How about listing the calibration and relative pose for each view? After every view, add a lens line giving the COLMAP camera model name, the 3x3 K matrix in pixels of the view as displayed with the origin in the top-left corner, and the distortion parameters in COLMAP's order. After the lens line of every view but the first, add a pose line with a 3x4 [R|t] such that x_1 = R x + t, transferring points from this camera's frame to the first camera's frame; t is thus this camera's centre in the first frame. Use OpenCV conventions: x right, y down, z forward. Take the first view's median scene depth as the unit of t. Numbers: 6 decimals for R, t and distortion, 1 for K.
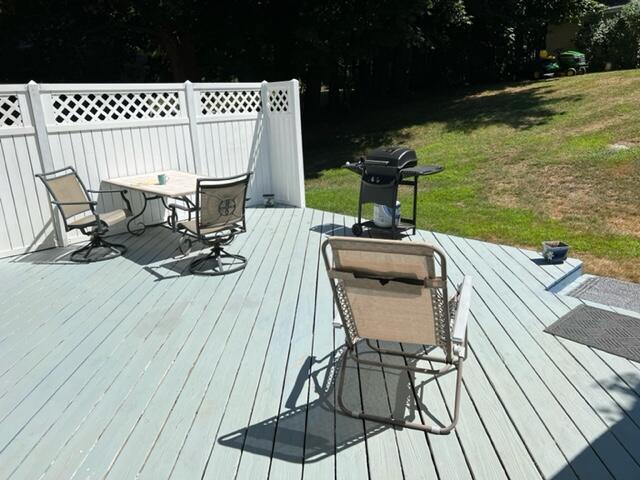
lens RADIAL K [[479.3, 0, 321.2], [0, 479.3, 243.0], [0, 0, 1]] dist [0.036559, -0.055988]
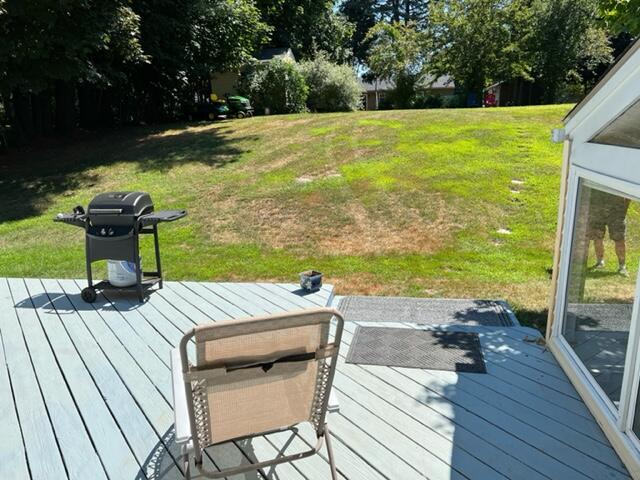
lens RADIAL K [[479.3, 0, 323.2], [0, 479.3, 239.3], [0, 0, 1]] dist [0.036559, -0.055988]
pose [[0.792308, -0.121712, 0.597858, -0.073072], [0.171355, 0.984850, -0.026592, -0.026621], [-0.585564, 0.123515, 0.801161, 0.093695]]
